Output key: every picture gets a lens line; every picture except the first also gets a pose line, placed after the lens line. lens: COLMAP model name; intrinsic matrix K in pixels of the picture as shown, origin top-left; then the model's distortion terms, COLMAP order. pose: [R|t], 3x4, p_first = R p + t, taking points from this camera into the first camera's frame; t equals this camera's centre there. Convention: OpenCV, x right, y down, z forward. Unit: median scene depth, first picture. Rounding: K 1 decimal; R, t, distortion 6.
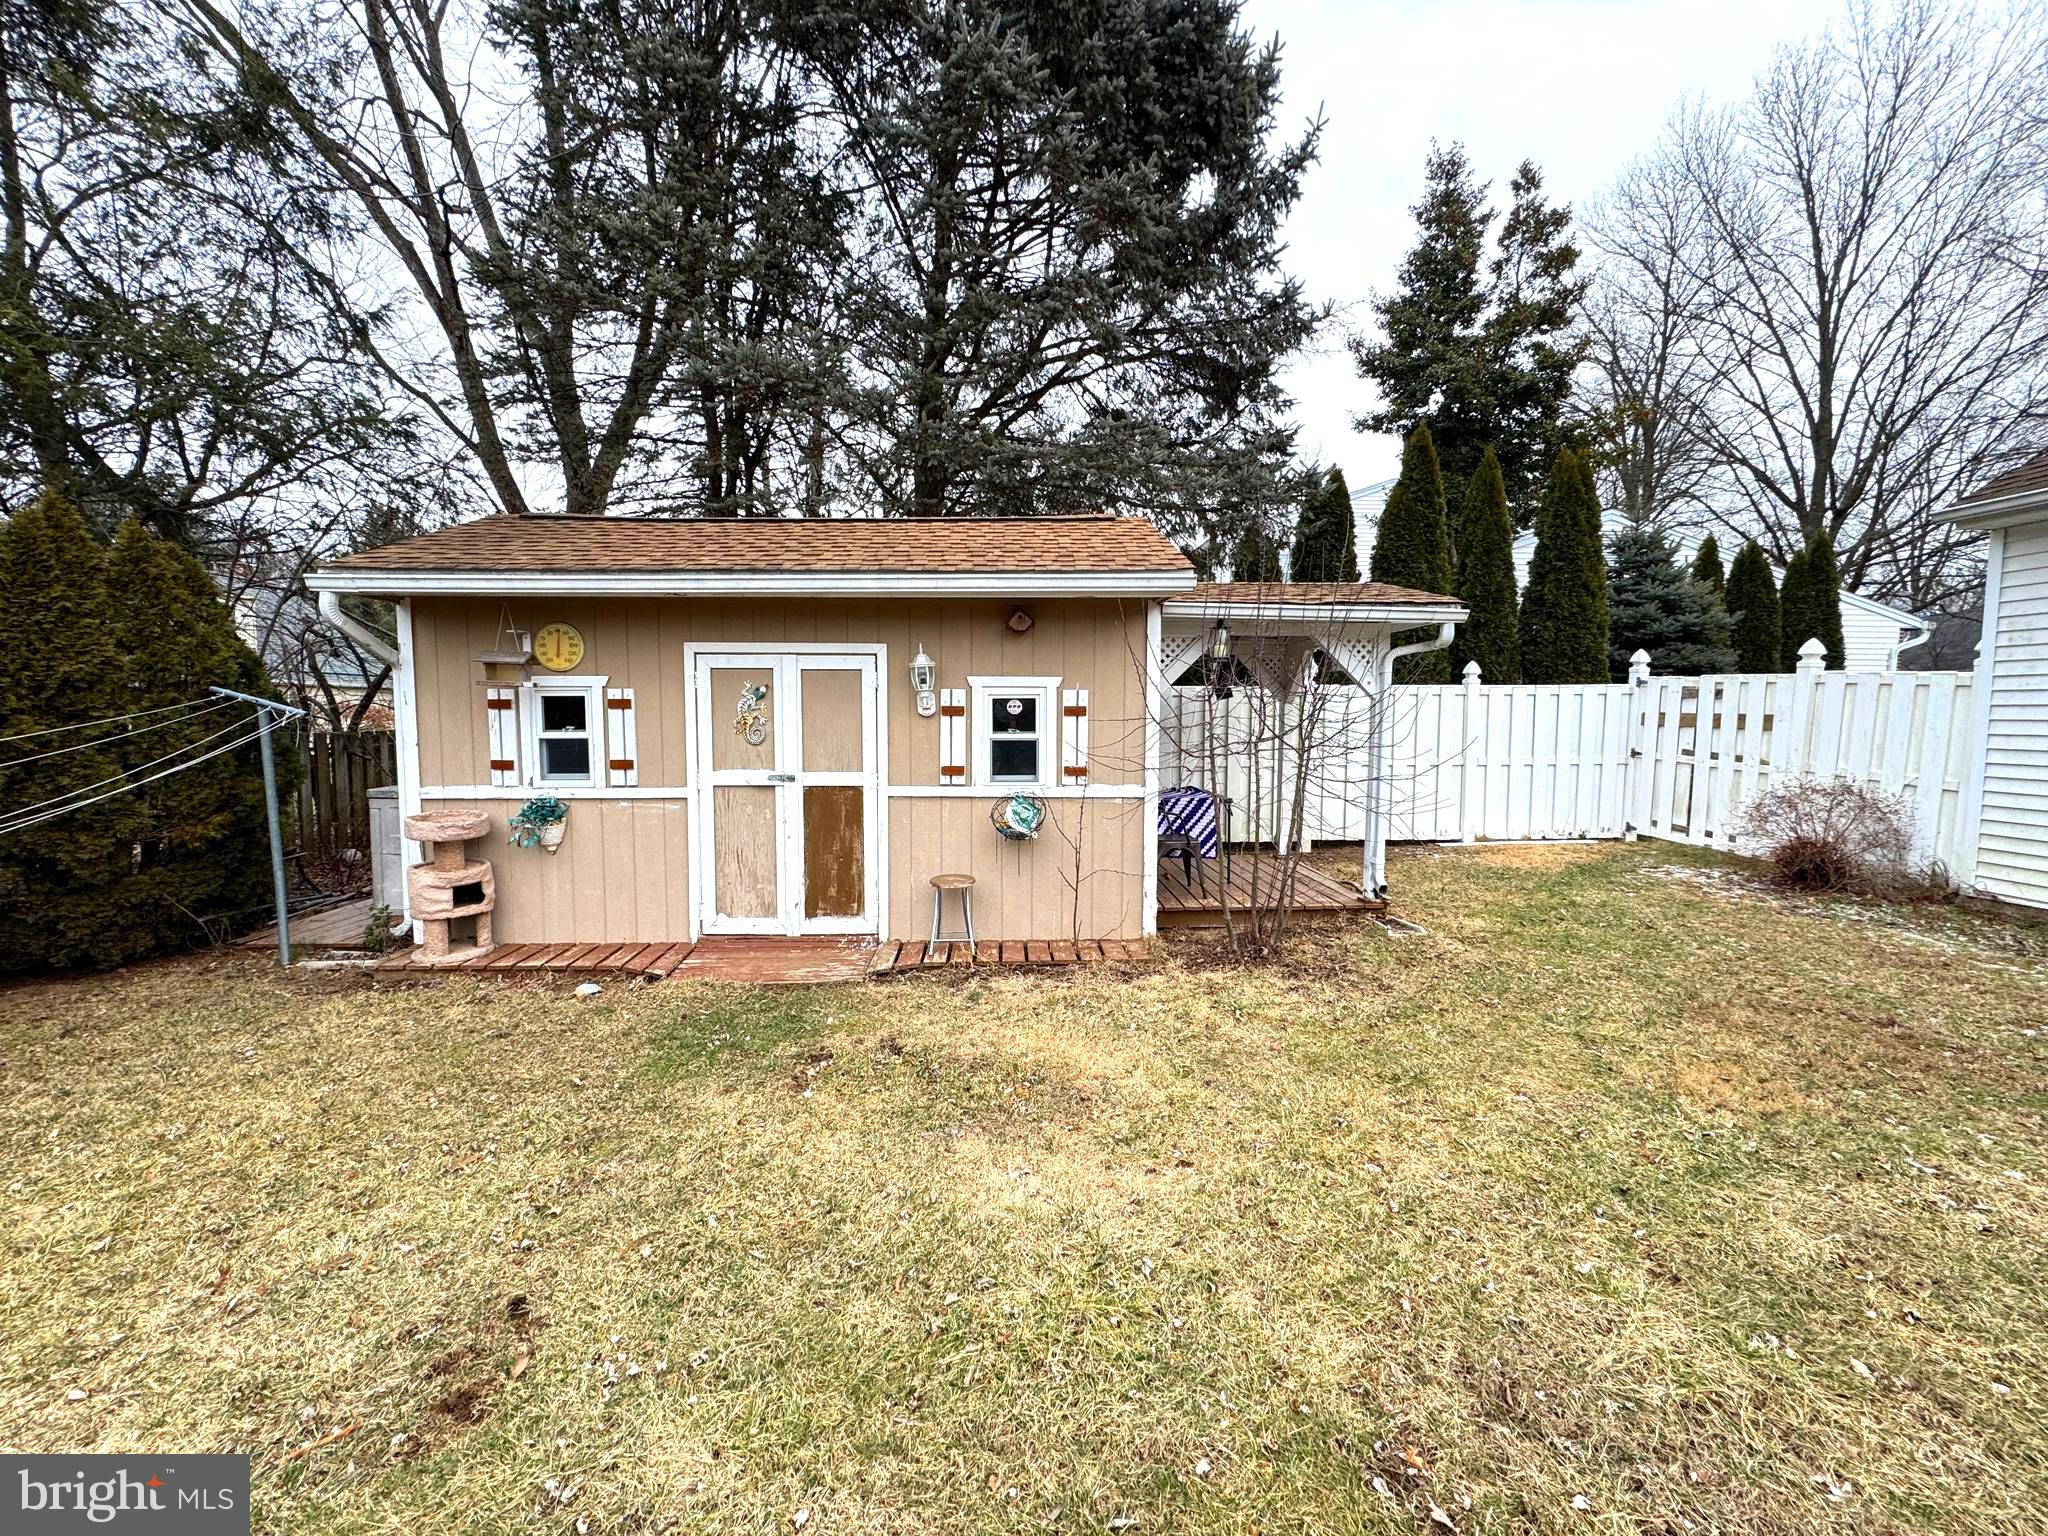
lens RADIAL K [[815.3, 0, 1027.4], [0, 815.3, 768.5], [0, 0, 1]] dist [-0.001010, -0.000430]
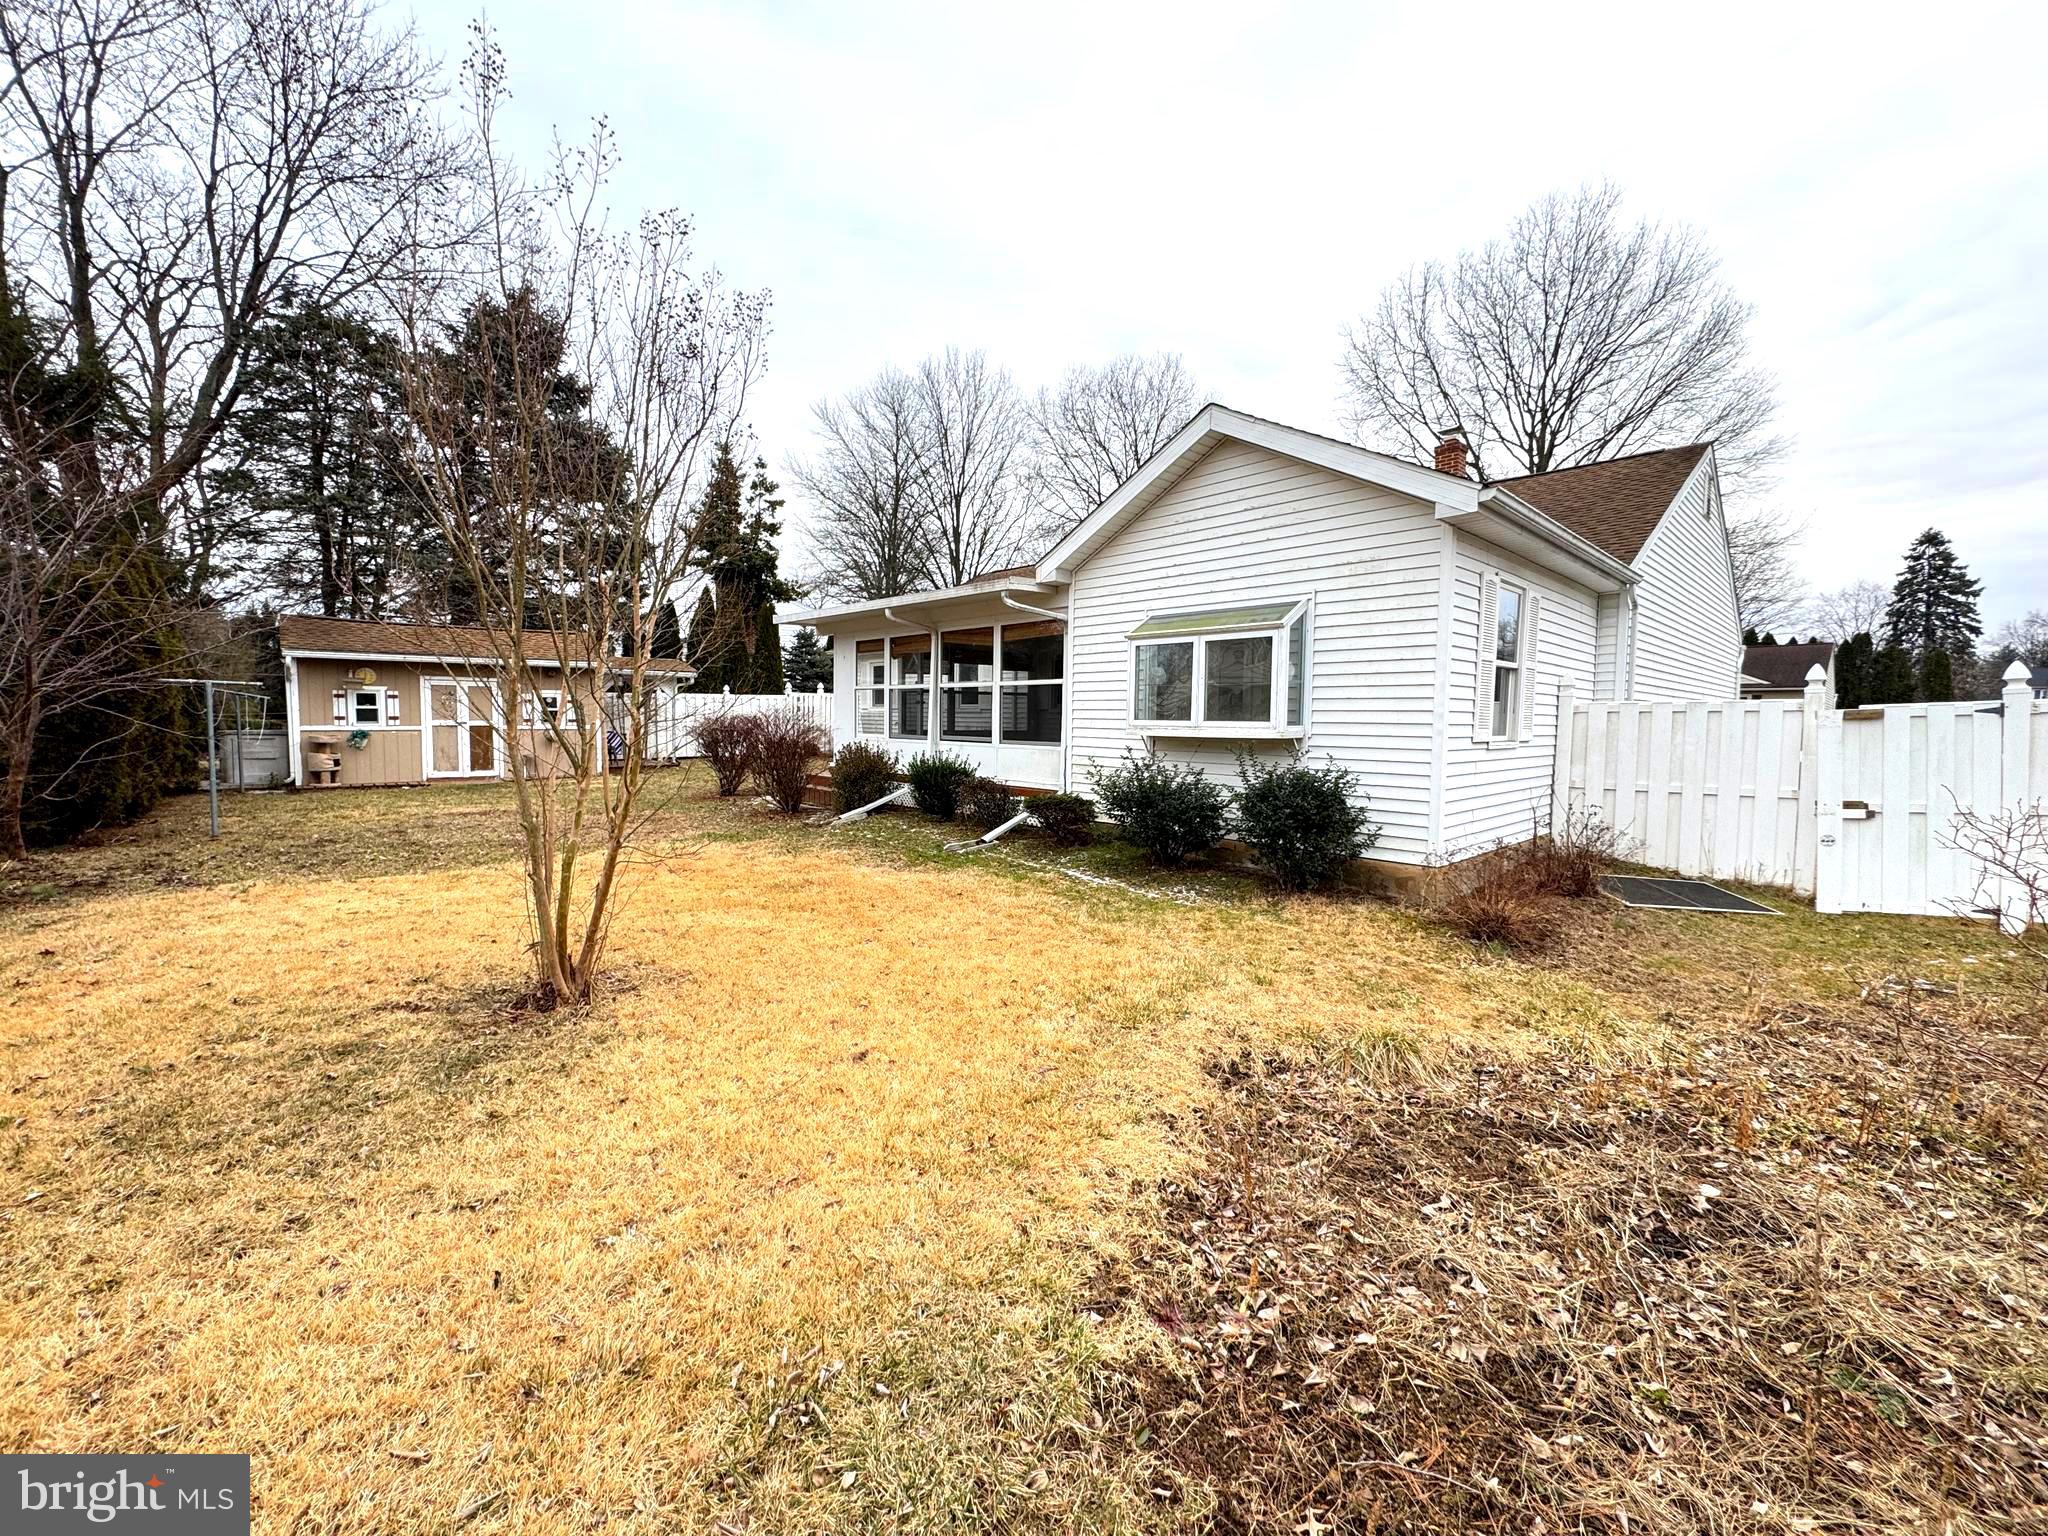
lens RADIAL K [[815.3, 0, 1029.2], [0, 815.3, 751.4], [0, 0, 1]] dist [-0.001010, -0.000430]
pose [[0.757611, -0.025323, 0.652214, -0.663830], [0.038801, 0.999227, -0.006274, 0.211846], [-0.651552, 0.030060, 0.758009, -2.547821]]
